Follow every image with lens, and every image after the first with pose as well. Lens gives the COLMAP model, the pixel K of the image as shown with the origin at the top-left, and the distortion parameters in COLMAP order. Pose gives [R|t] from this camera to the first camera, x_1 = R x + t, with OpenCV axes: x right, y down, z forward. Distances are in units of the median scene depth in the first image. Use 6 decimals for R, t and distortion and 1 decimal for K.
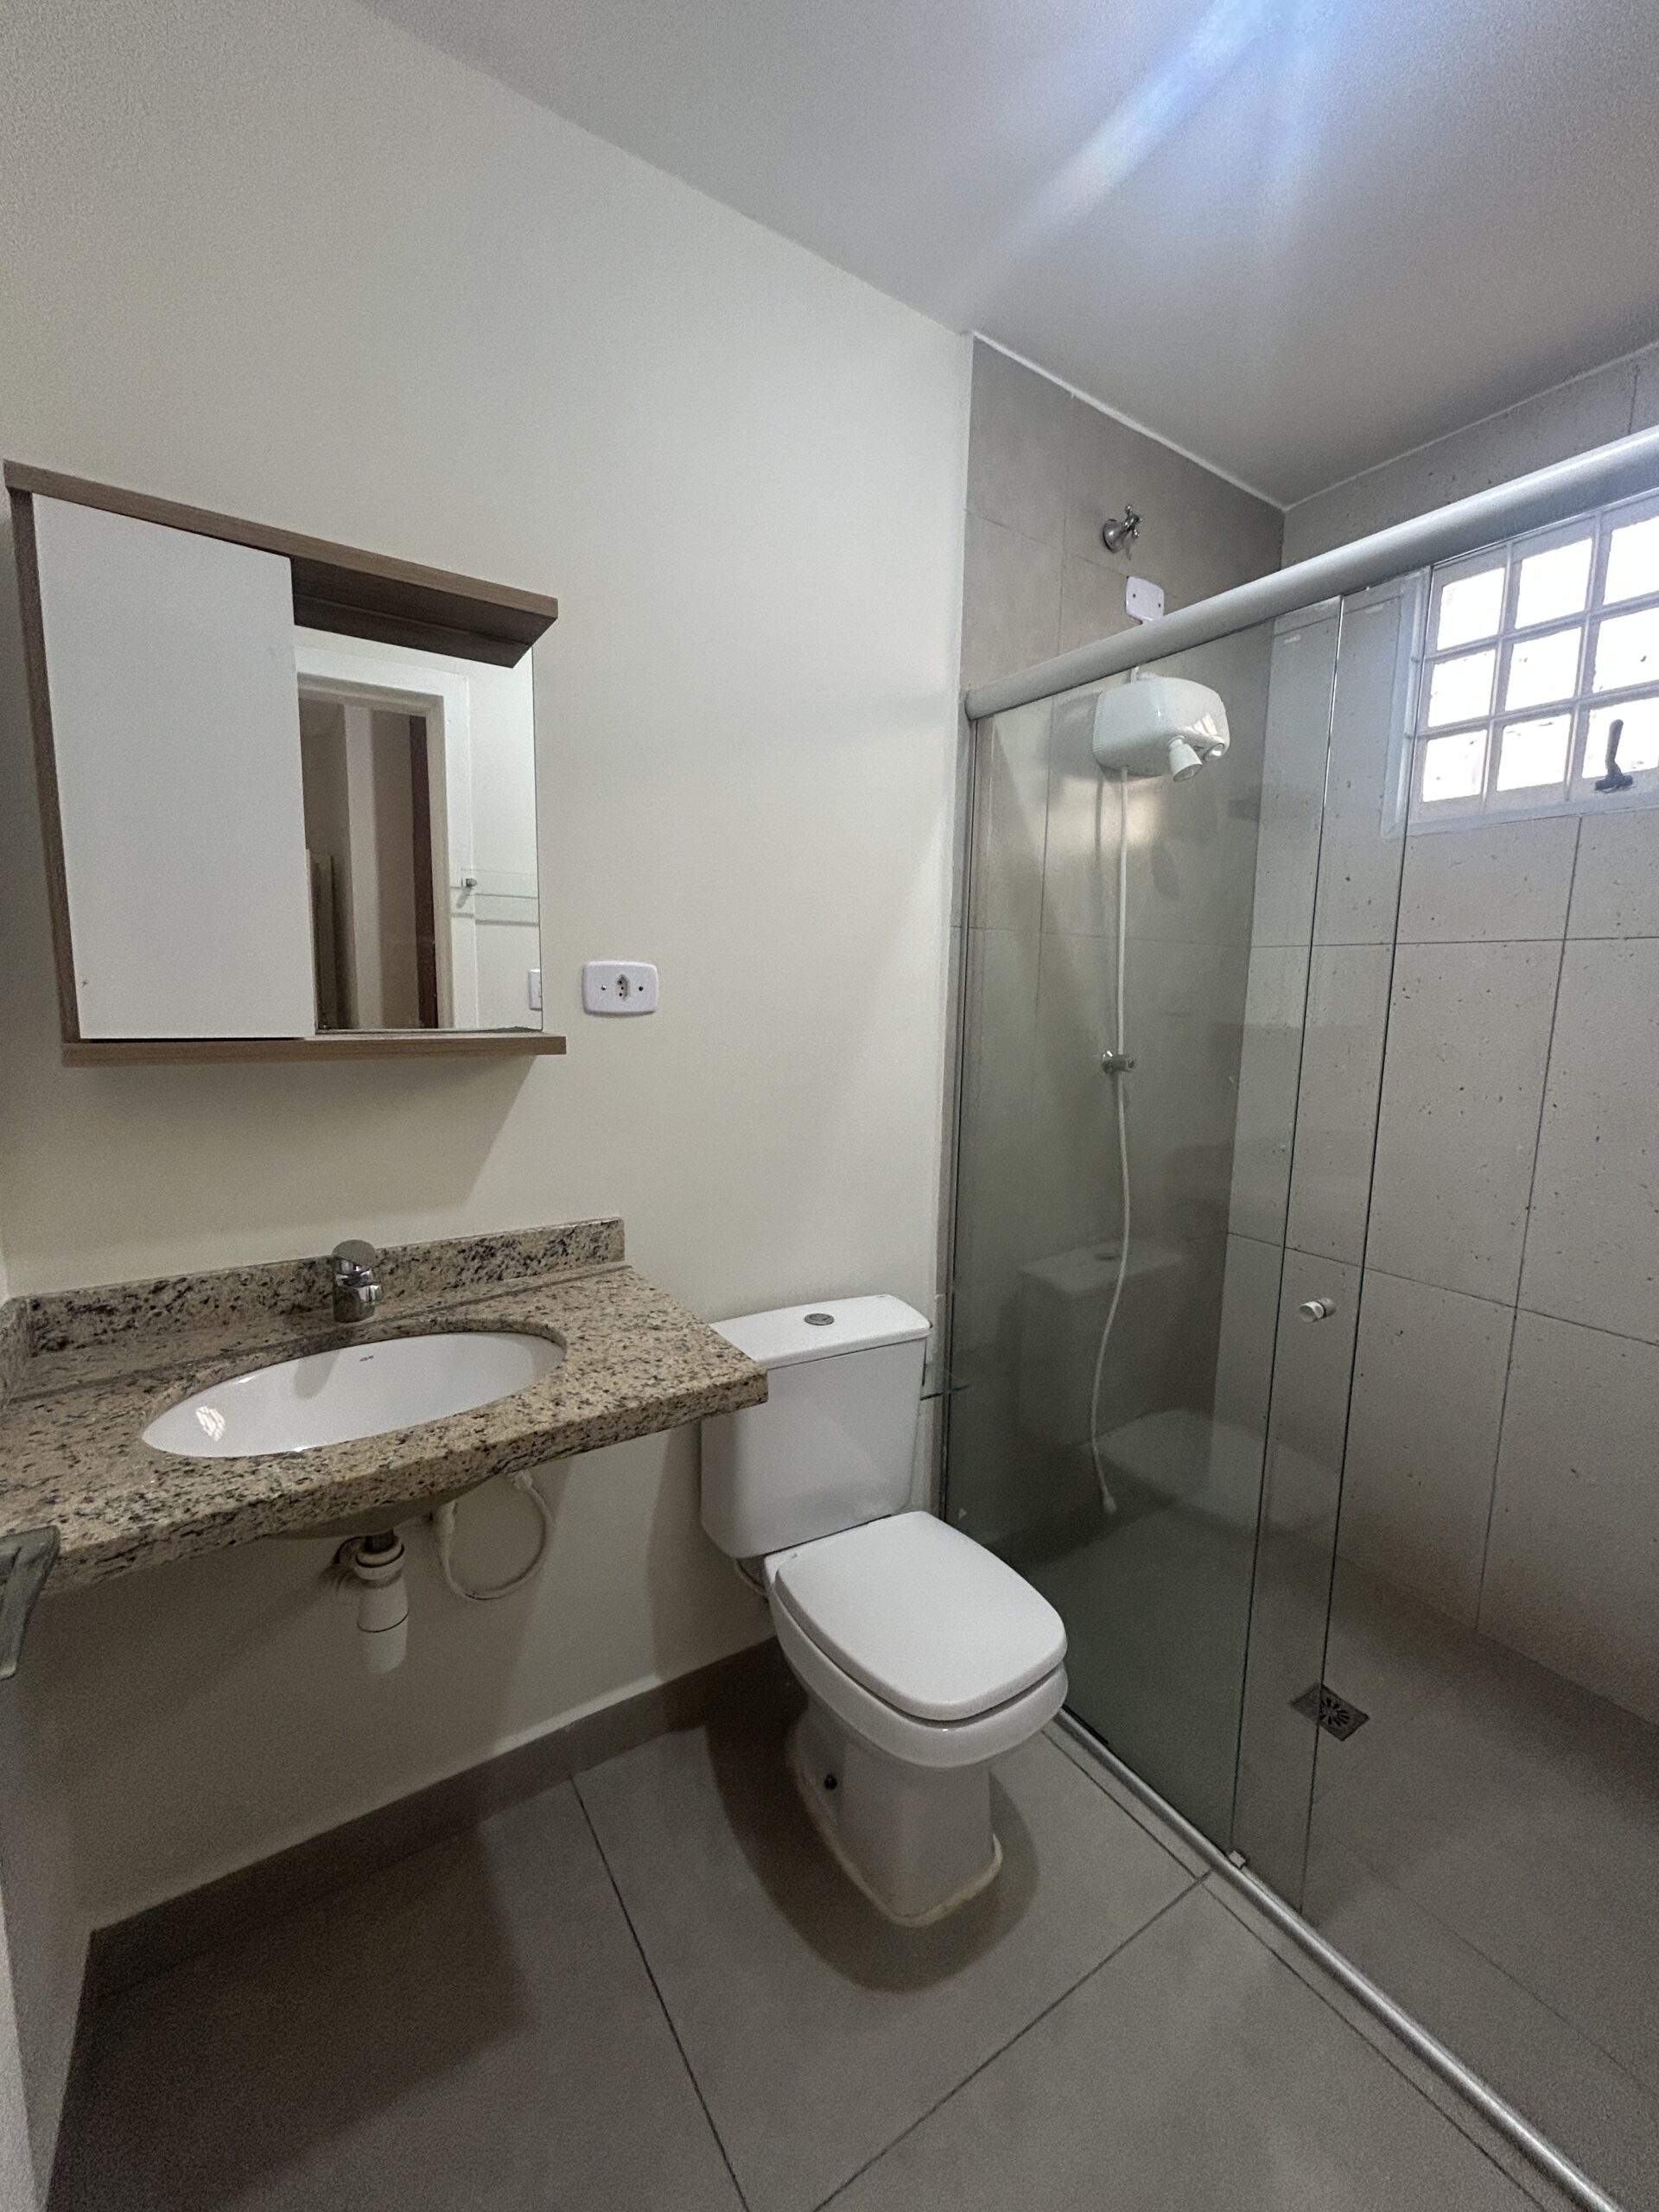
lens RADIAL K [[892.8, 0, 846.0], [0, 892.8, 1110.3], [0, 0, 1]] dist [-0.003905, 0.000640]
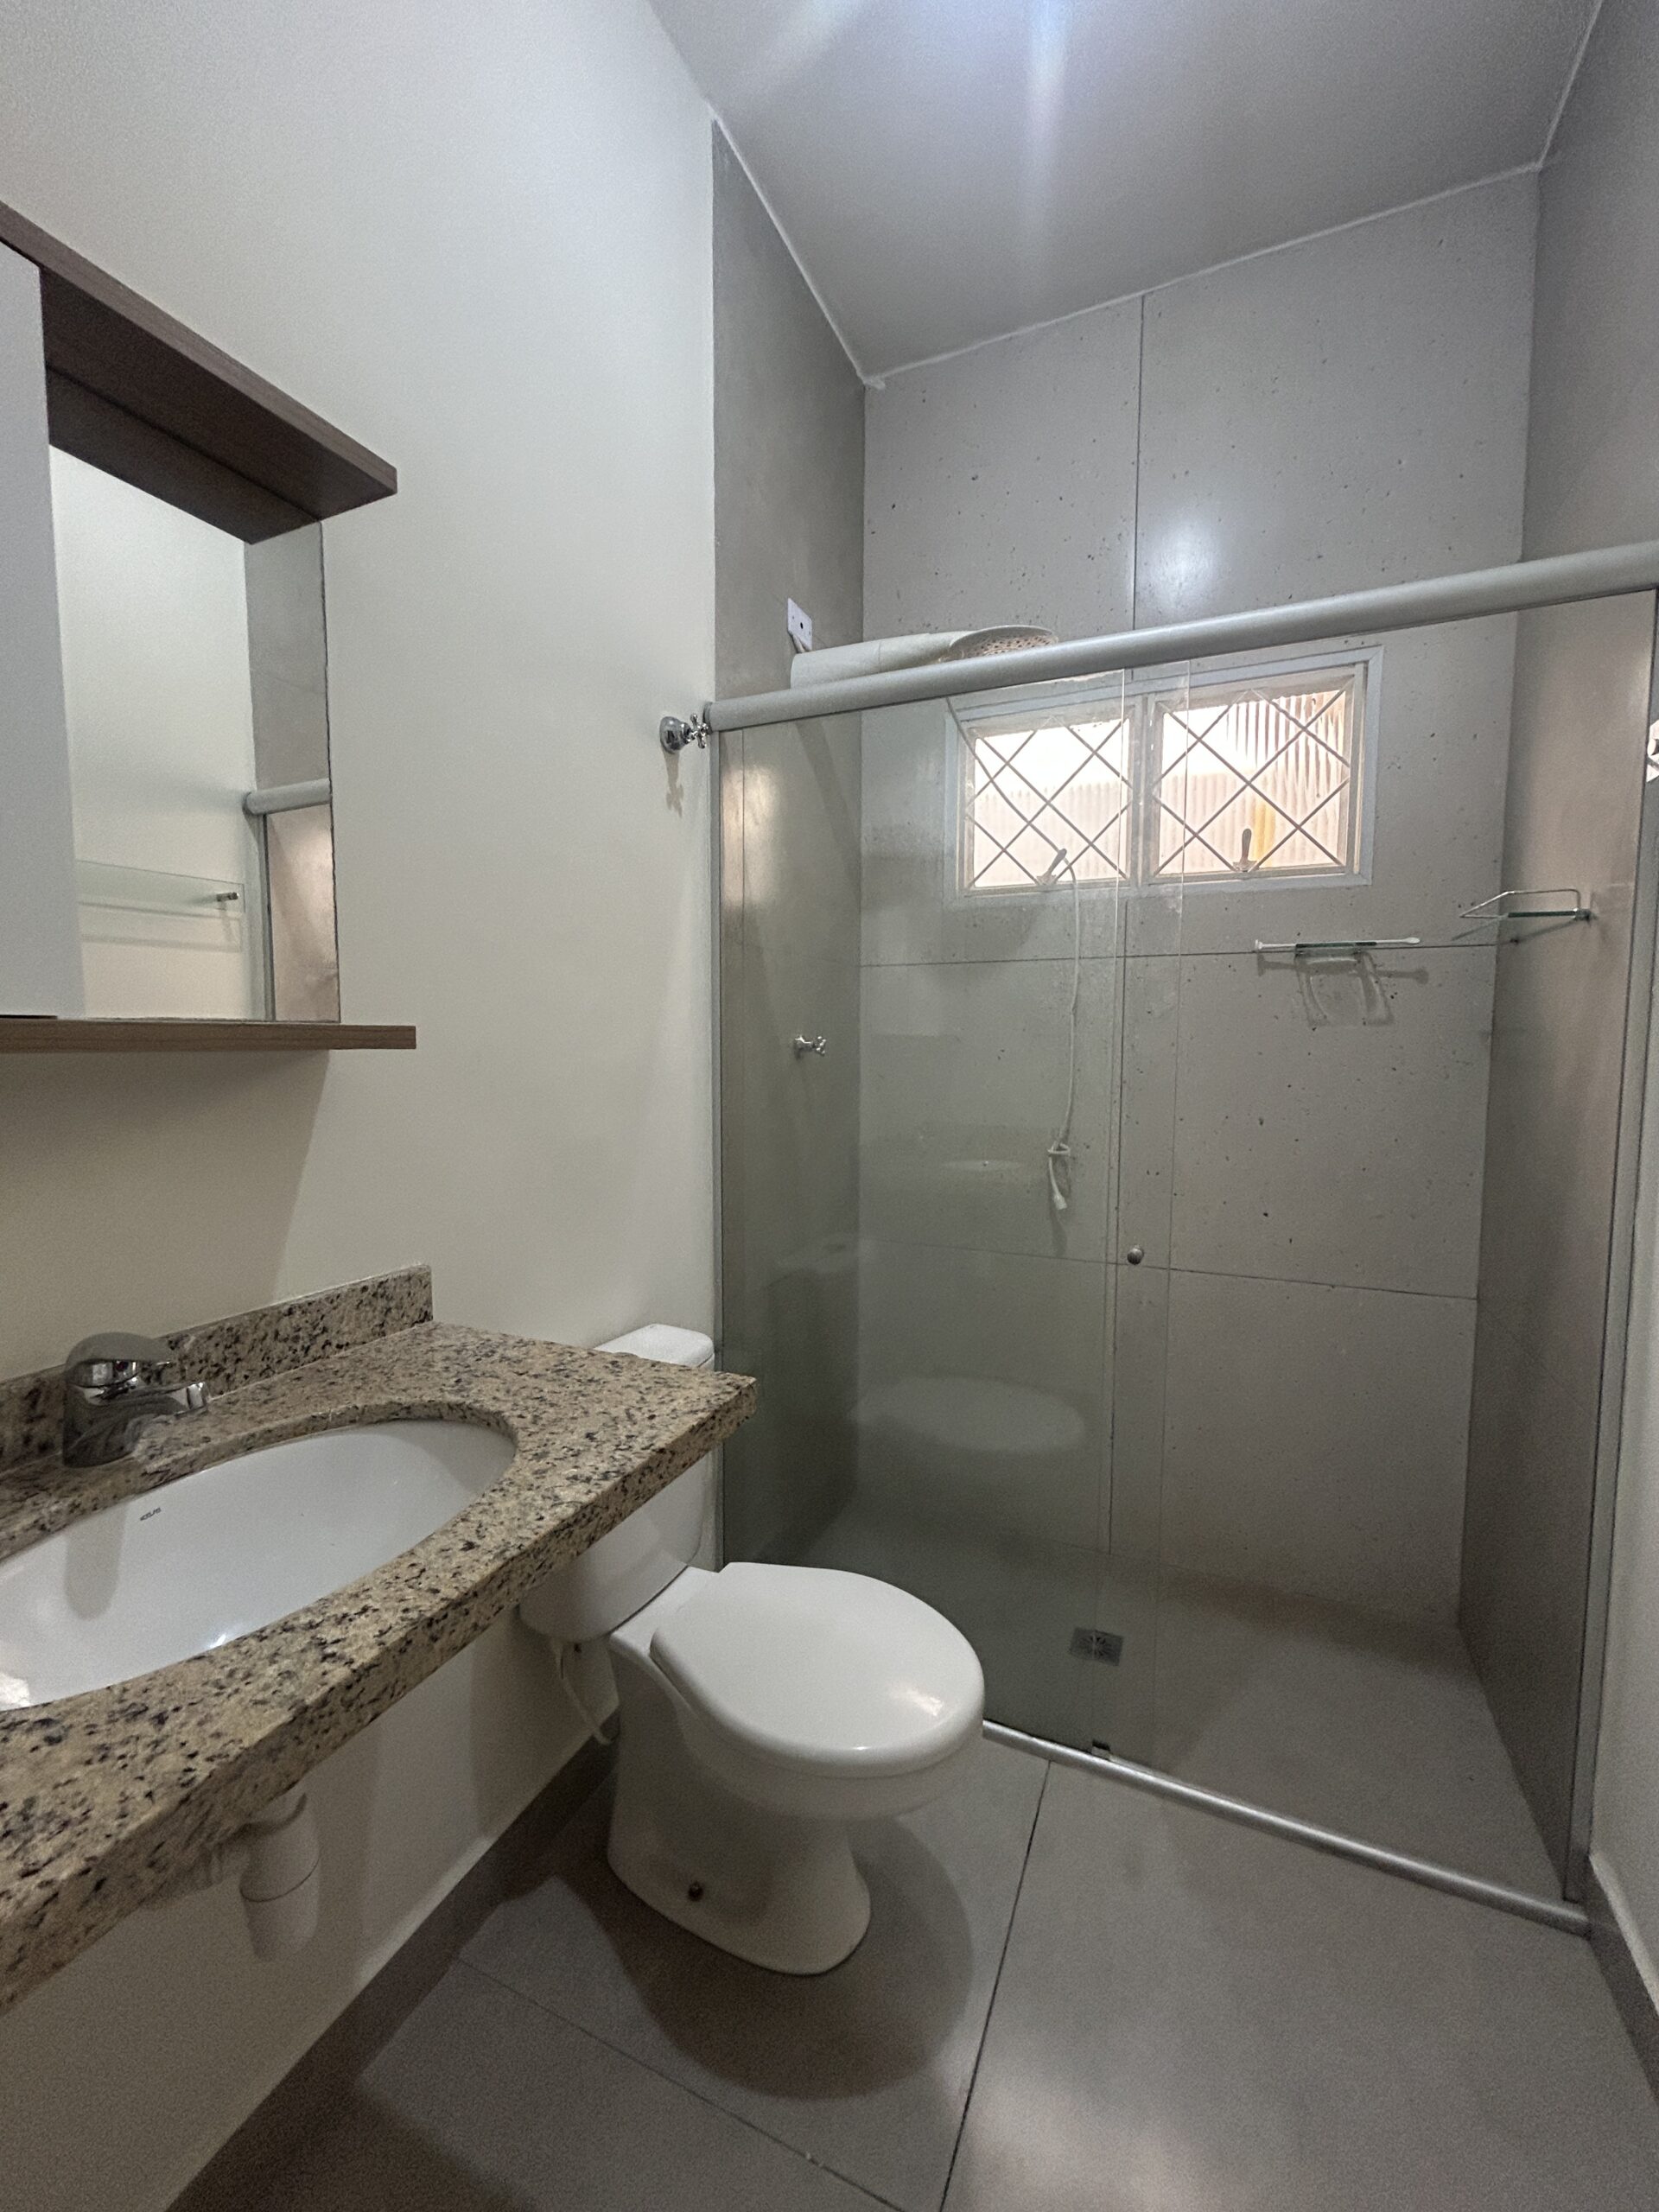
lens RADIAL K [[892.8, 0, 834.5], [0, 892.8, 1110.2], [0, 0, 1]] dist [-0.003905, 0.000640]
pose [[0.852287, -0.043004, 0.521304, -0.427585], [0.066006, 0.997490, -0.025627, 0.035535], [-0.518894, 0.056250, 0.852986, 0.162876]]
